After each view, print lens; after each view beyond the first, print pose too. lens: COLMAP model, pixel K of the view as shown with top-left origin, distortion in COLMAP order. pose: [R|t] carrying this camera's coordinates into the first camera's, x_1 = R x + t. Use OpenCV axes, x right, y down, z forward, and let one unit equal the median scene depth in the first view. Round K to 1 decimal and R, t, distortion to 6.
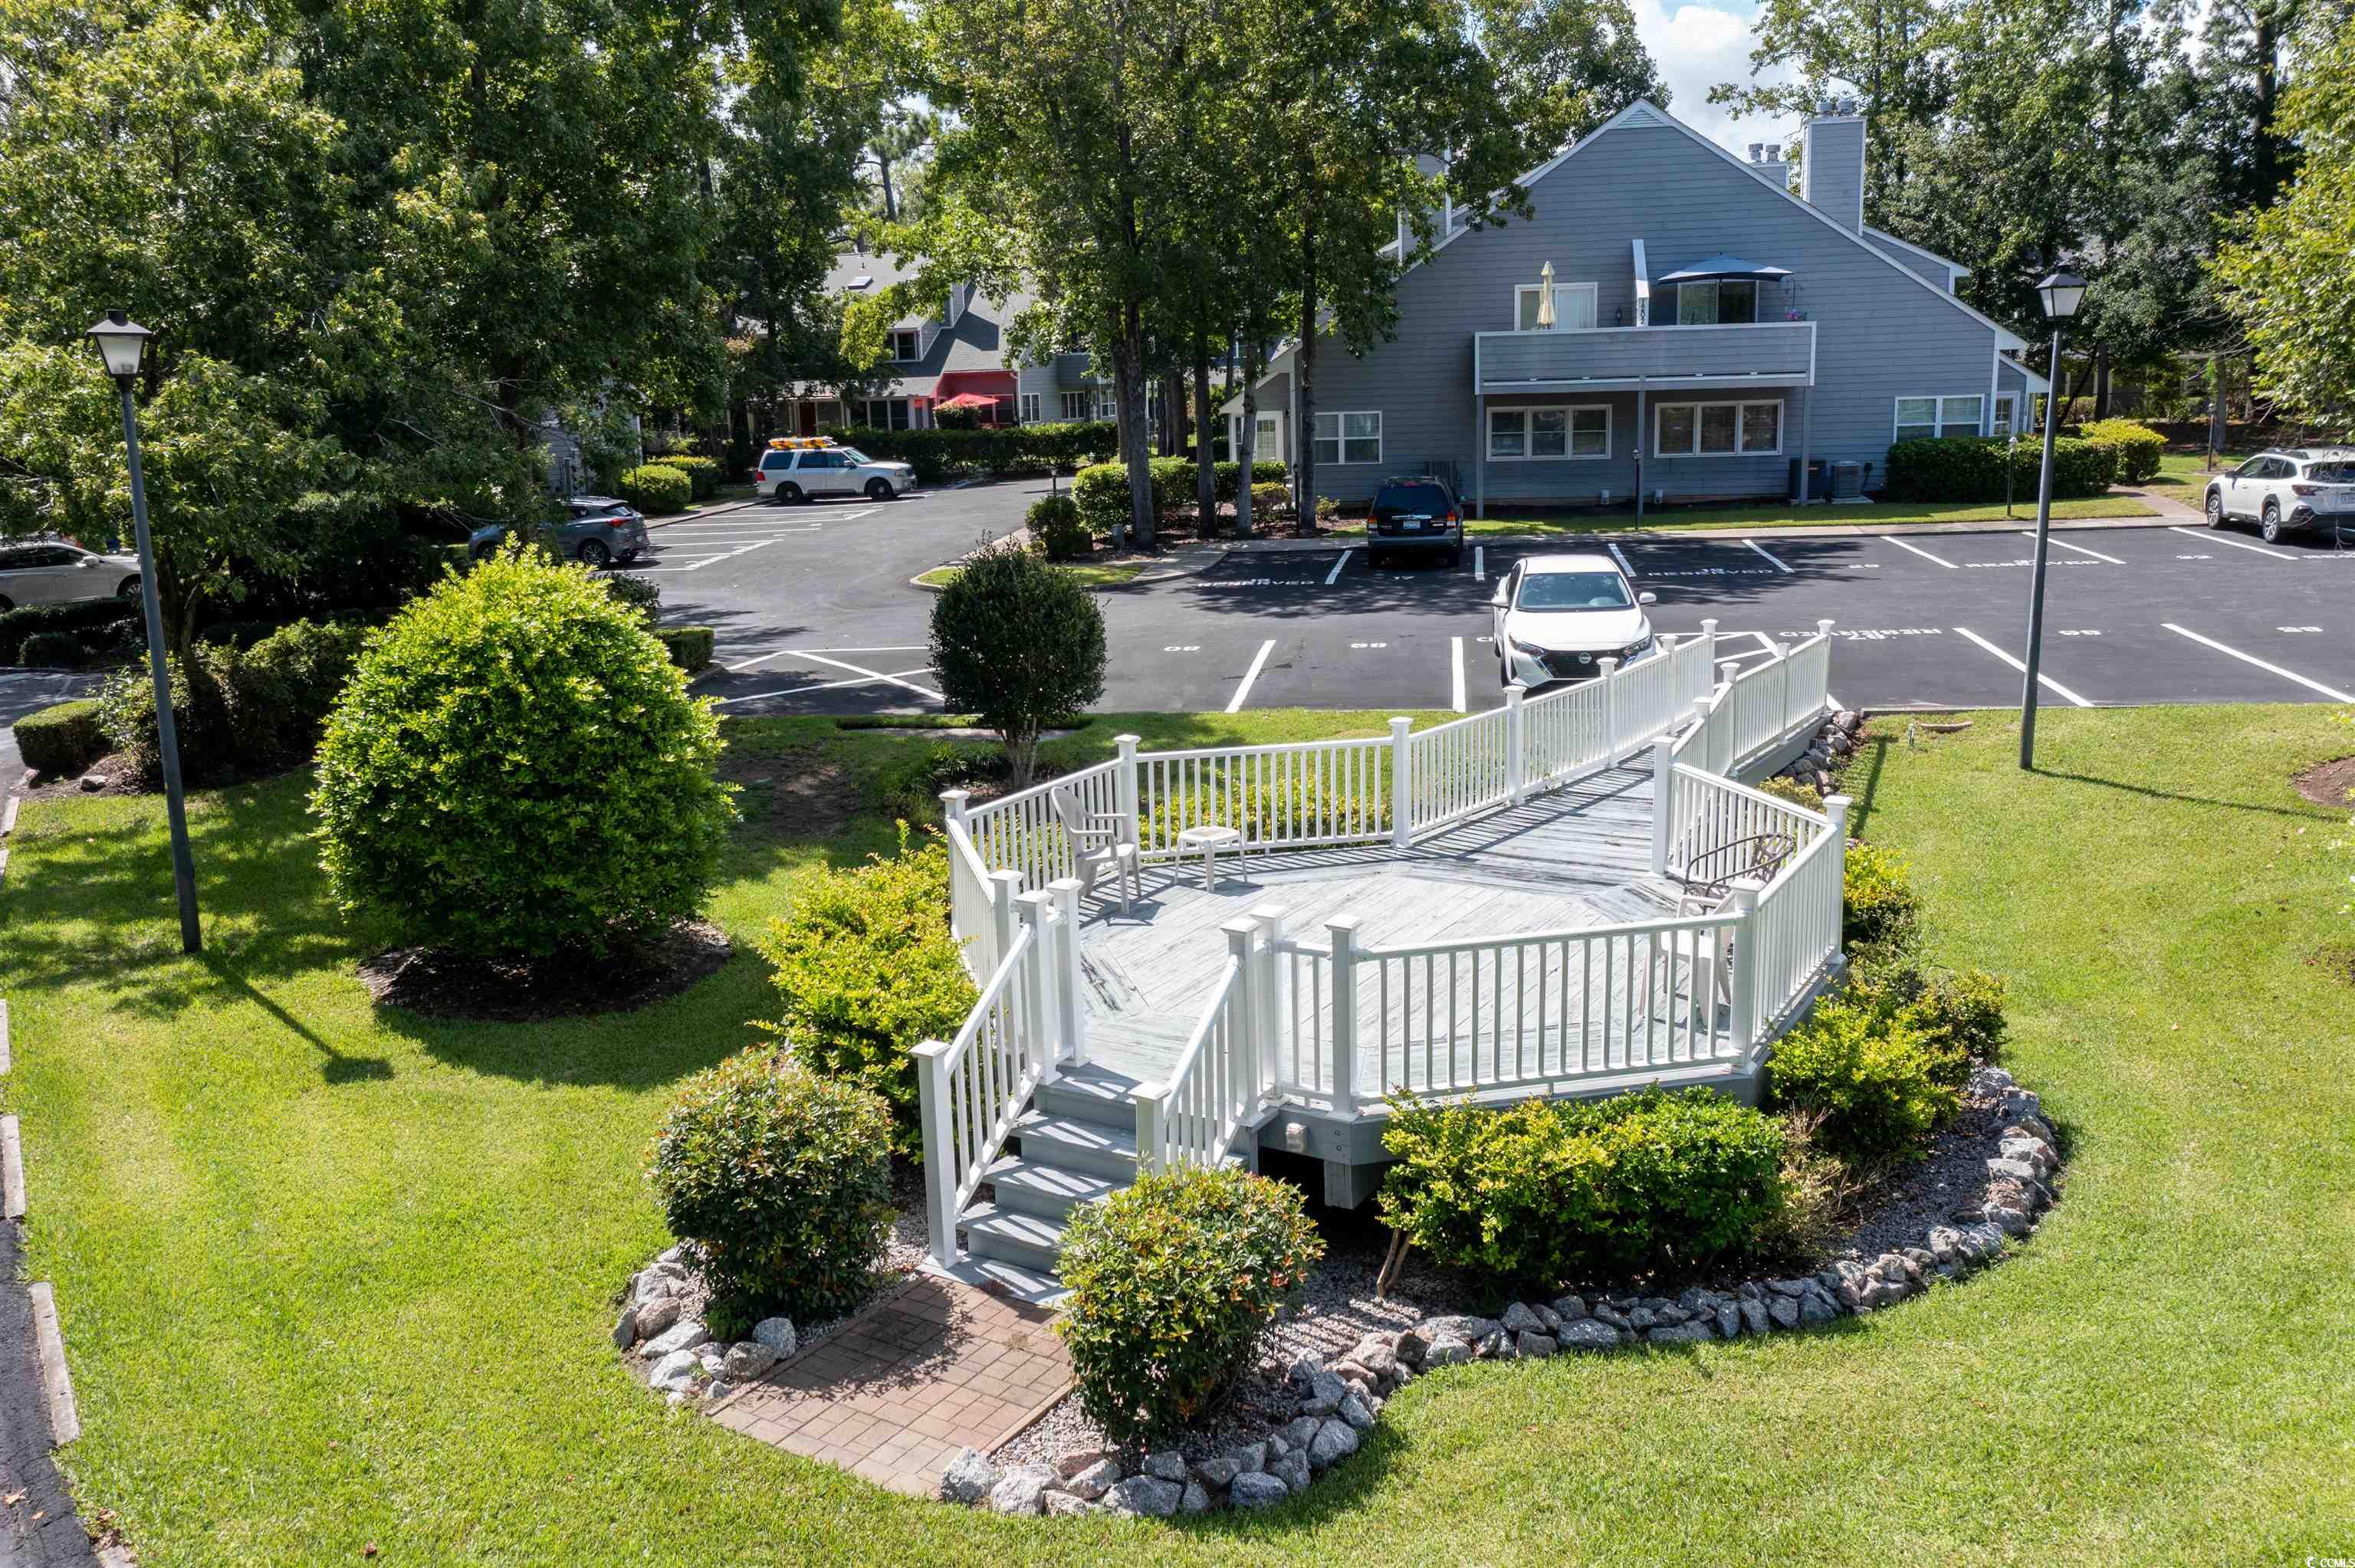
lens RADIAL K [[1893.5, 0, 1181.4], [0, 1893.5, 760.6], [0, 0, 1]] dist [-0.015444, 0.045991]
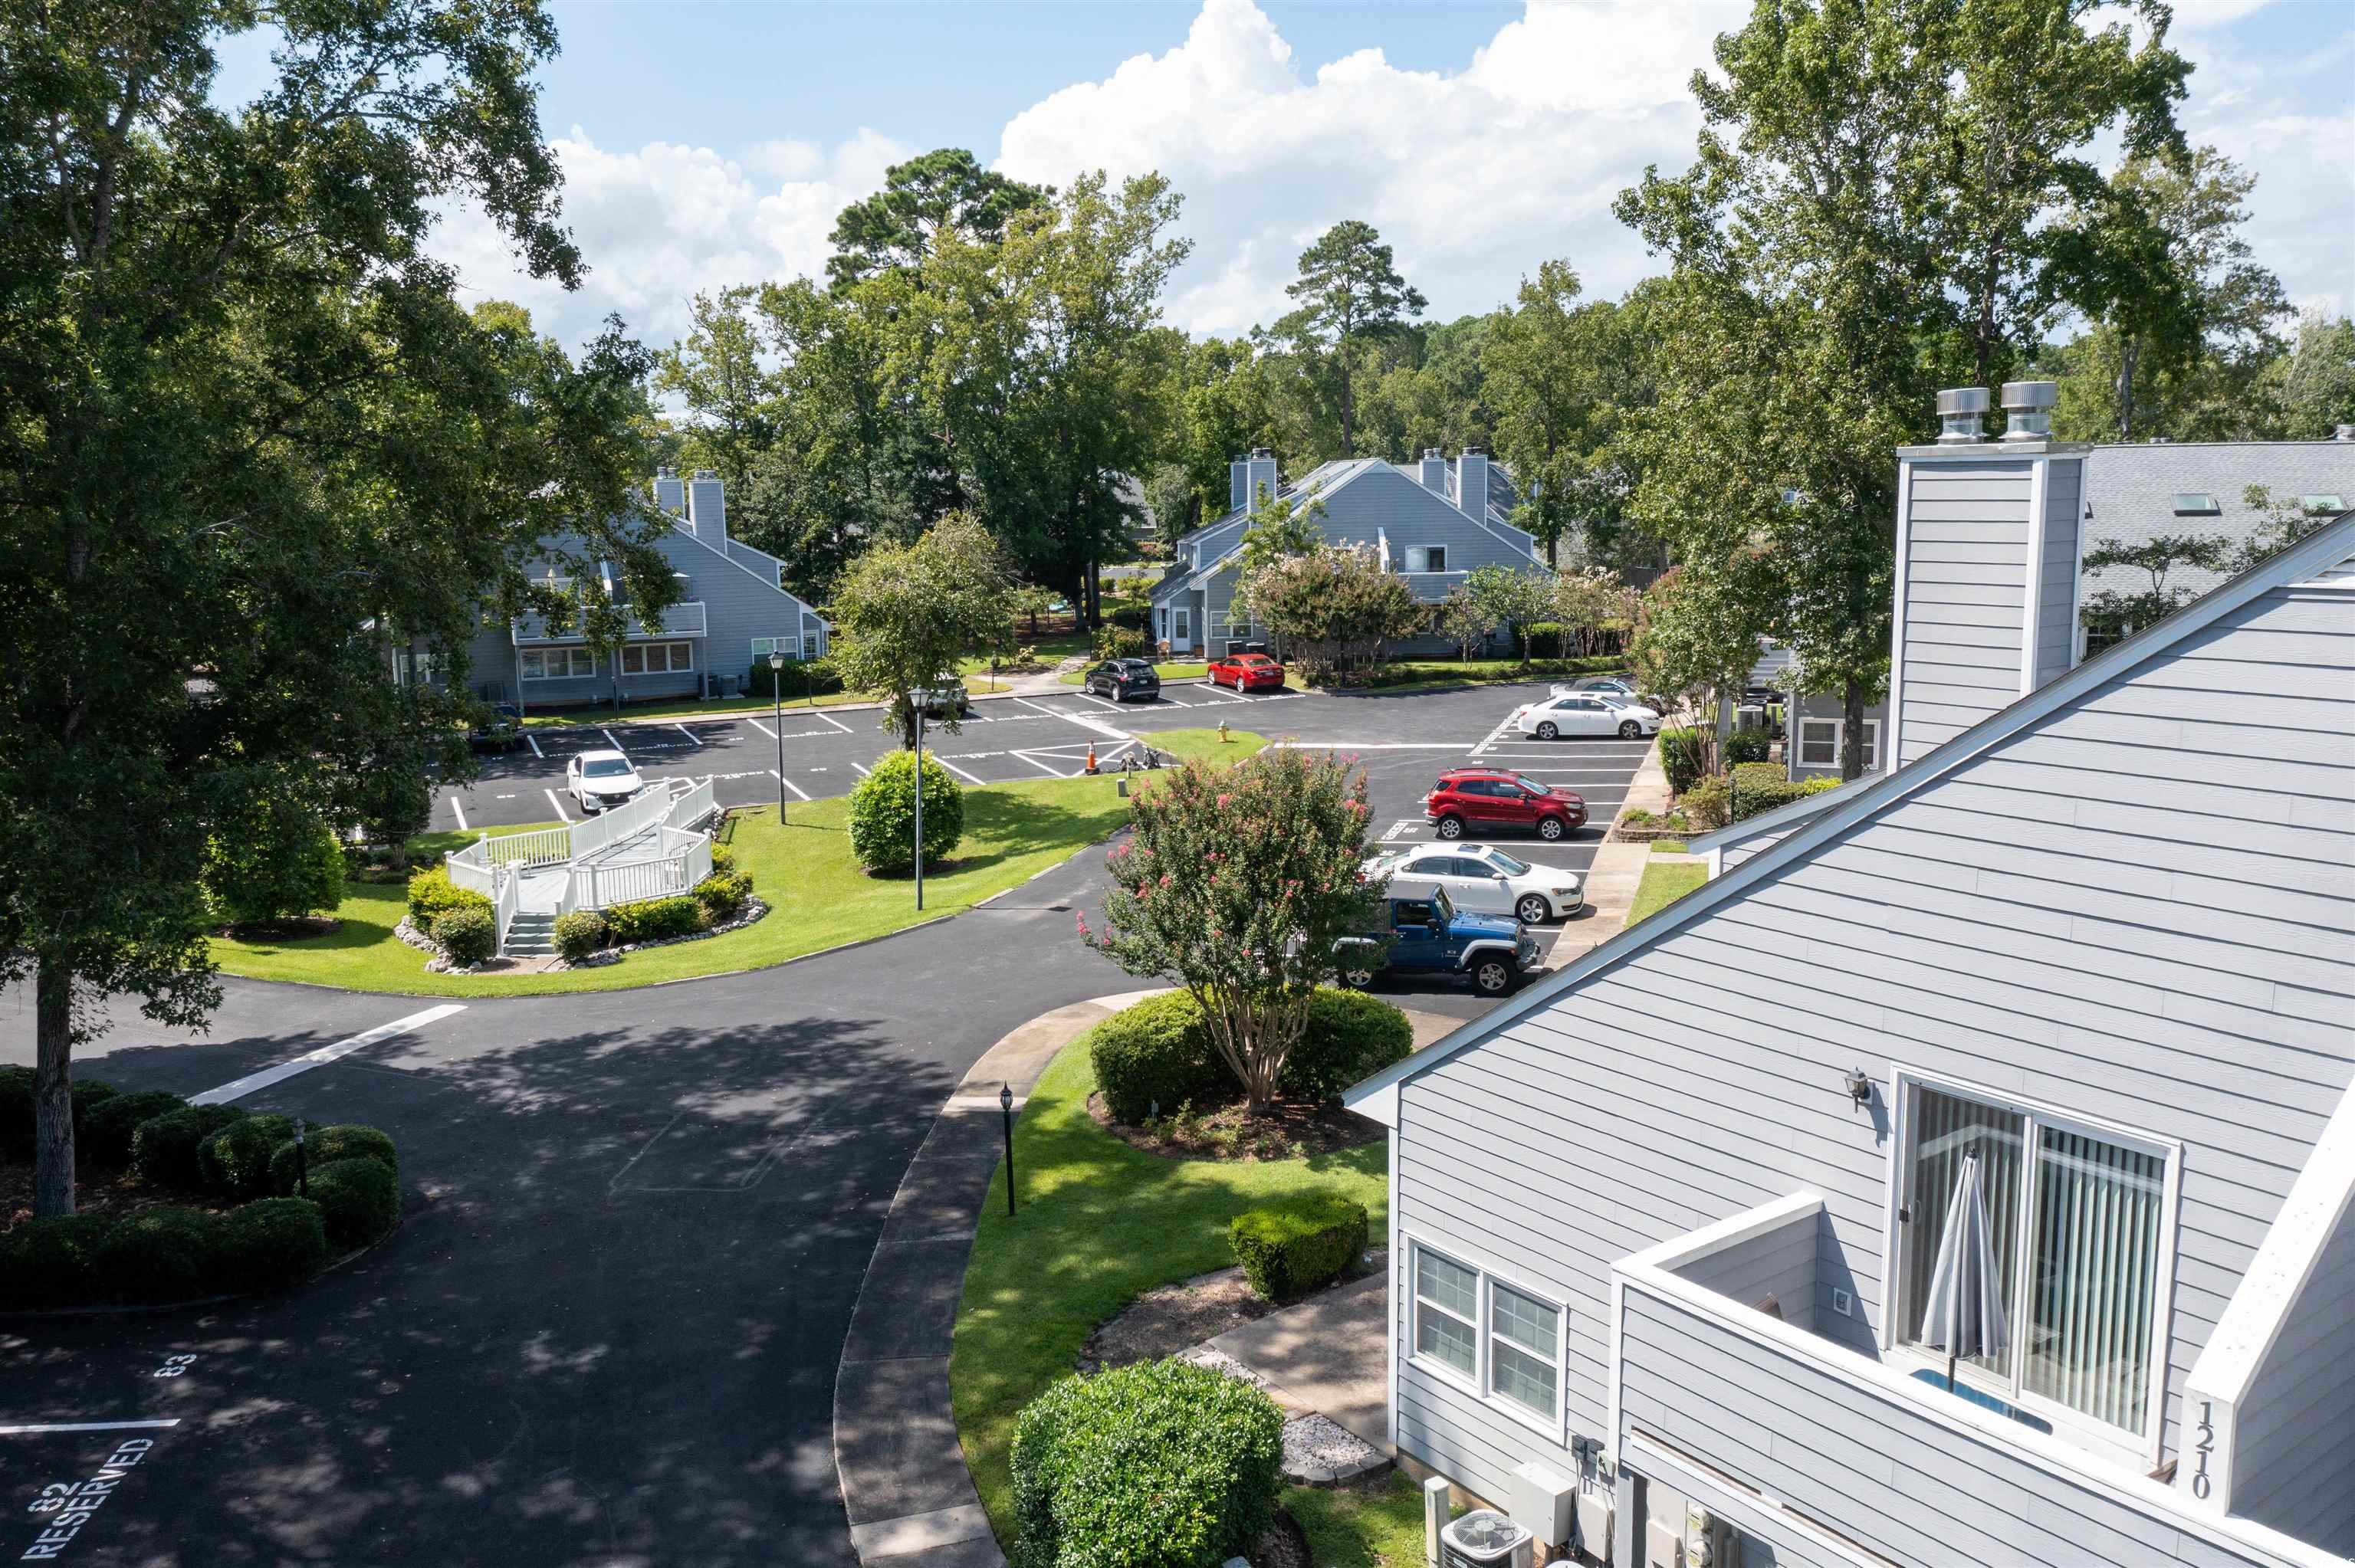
lens RADIAL K [[1893.5, 0, 1161.1], [0, 1893.5, 777.0], [0, 0, 1]] dist [-0.015444, 0.045991]
pose [[0.858011, -0.068604, 0.509030, -0.361012], [0.096260, 0.994958, -0.028158, 0.049687], [-0.504531, 0.073159, 0.860288, -1.237347]]
